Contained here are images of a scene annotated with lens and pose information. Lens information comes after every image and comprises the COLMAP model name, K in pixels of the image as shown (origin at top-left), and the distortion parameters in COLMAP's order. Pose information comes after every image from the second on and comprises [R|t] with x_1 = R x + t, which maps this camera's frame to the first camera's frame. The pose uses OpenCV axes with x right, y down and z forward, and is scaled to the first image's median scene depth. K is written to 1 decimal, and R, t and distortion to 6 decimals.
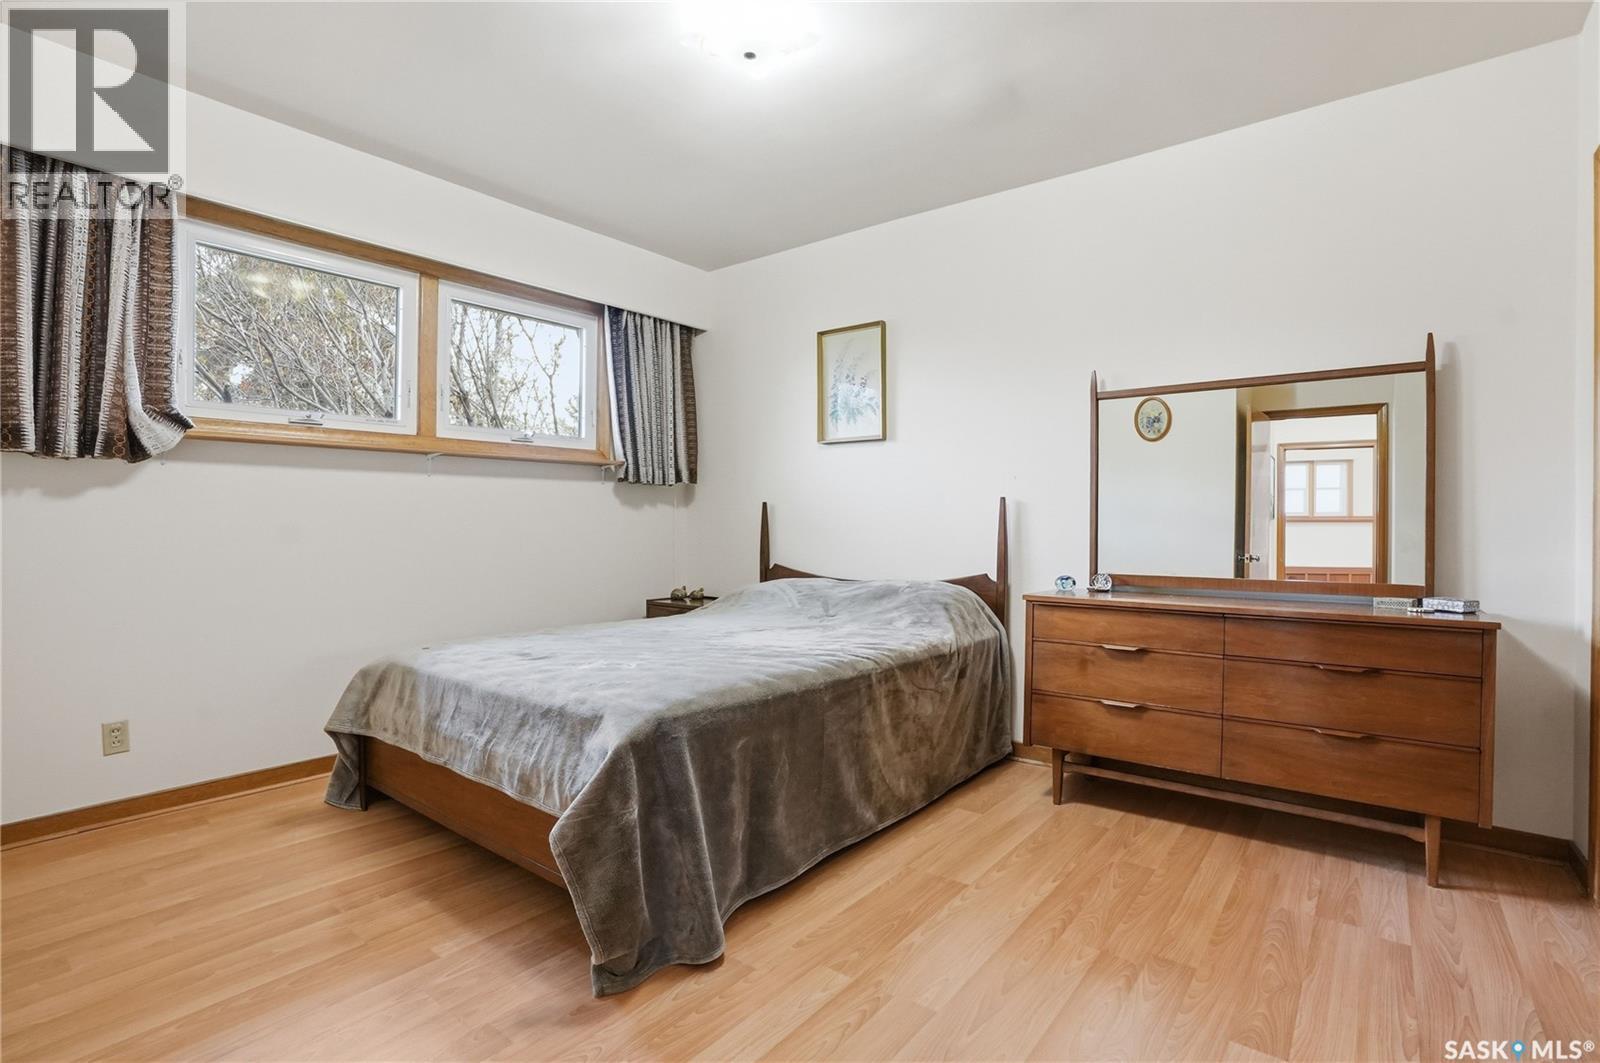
lens RADIAL K [[770.6, 0, 800.0], [0, 770.6, 531.5], [0, 0, 1]] dist [-0.057108, 0.000063]
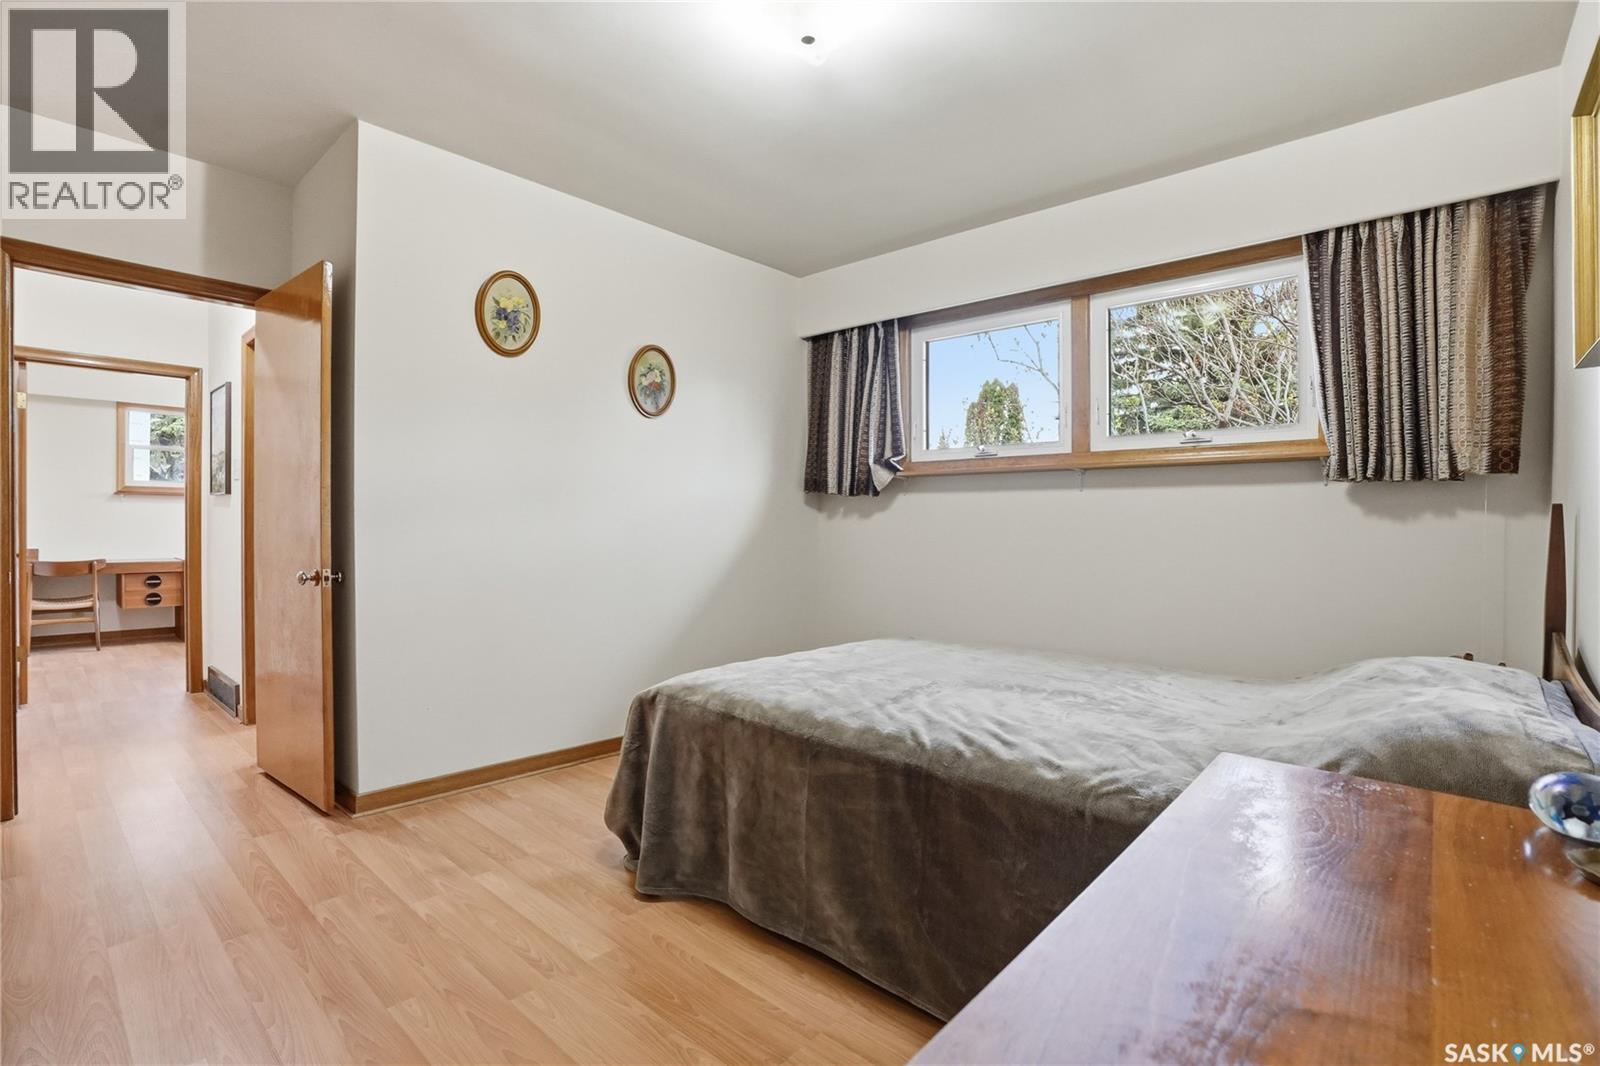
lens RADIAL K [[770.6, 0, 800.0], [0, 770.6, 533.0], [0, 0, 1]] dist [-0.057108, 0.000063]
pose [[-0.092540, 0.001213, -0.995708, 0.566386], [-0.024087, 0.999704, 0.003457, -0.011273], [0.995418, 0.024304, -0.092483, 0.711759]]
